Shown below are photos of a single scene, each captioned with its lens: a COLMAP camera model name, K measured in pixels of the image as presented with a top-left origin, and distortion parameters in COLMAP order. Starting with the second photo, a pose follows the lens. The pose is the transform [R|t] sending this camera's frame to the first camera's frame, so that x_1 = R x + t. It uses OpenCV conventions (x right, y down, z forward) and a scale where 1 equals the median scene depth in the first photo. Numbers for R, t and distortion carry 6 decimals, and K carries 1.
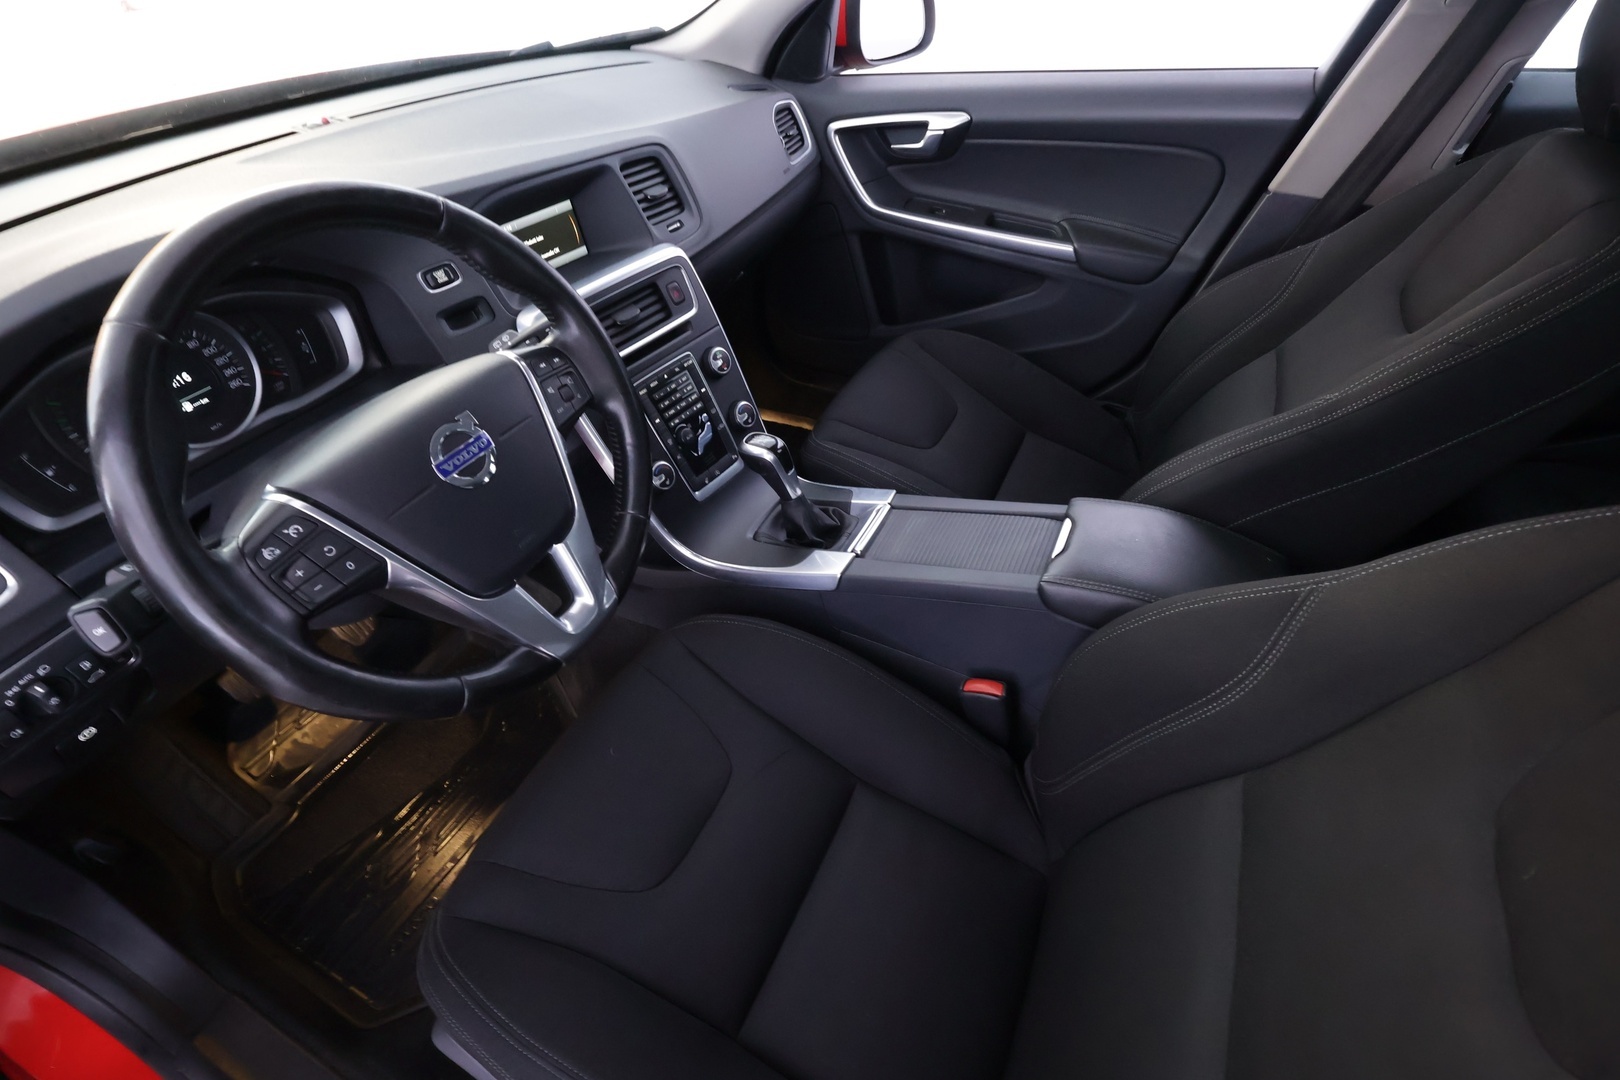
lens RADIAL K [[745.7, 0, 810.0], [0, 745.7, 540.0], [0, 0, 1]] dist [0.029356, 0.000110]
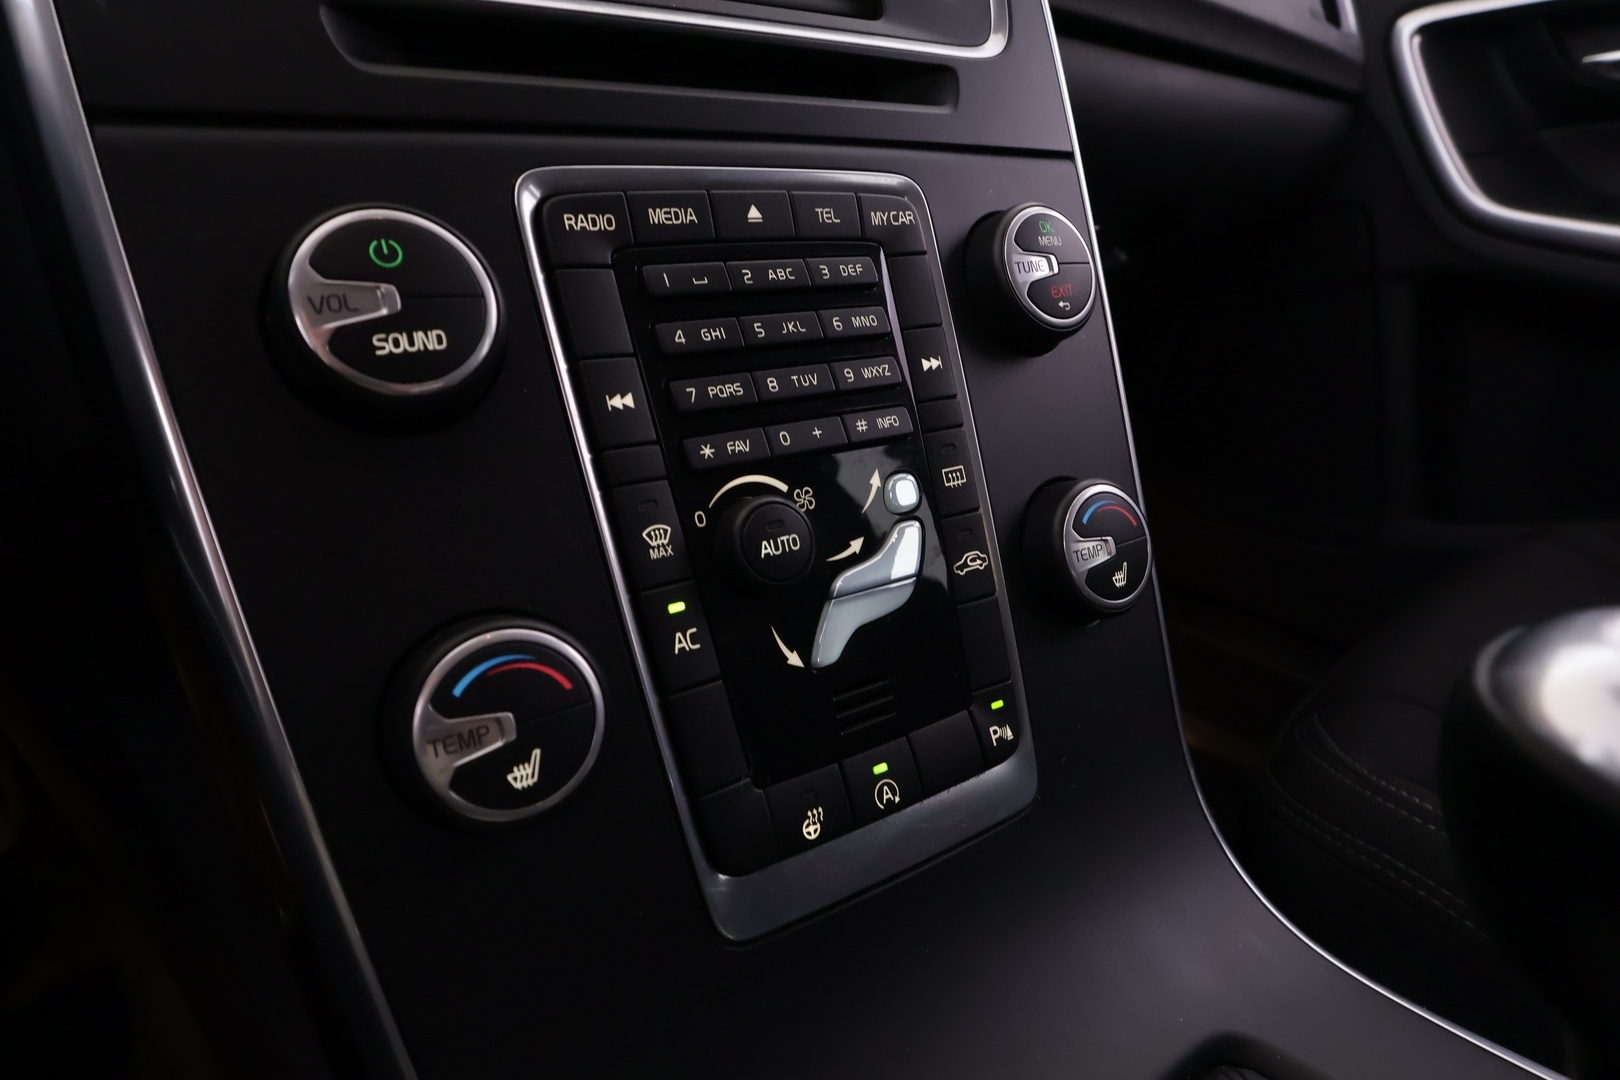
lens RADIAL K [[887.2, 0, 810.0], [0, 887.2, 540.0], [0, 0, 1]] dist [0.000820, 0.000262]
pose [[0.927388, 0.206538, -0.311920, -0.087083], [-0.294796, 0.916792, -0.269420, -0.081687], [0.230320, 0.341809, 0.911109, 0.770808]]
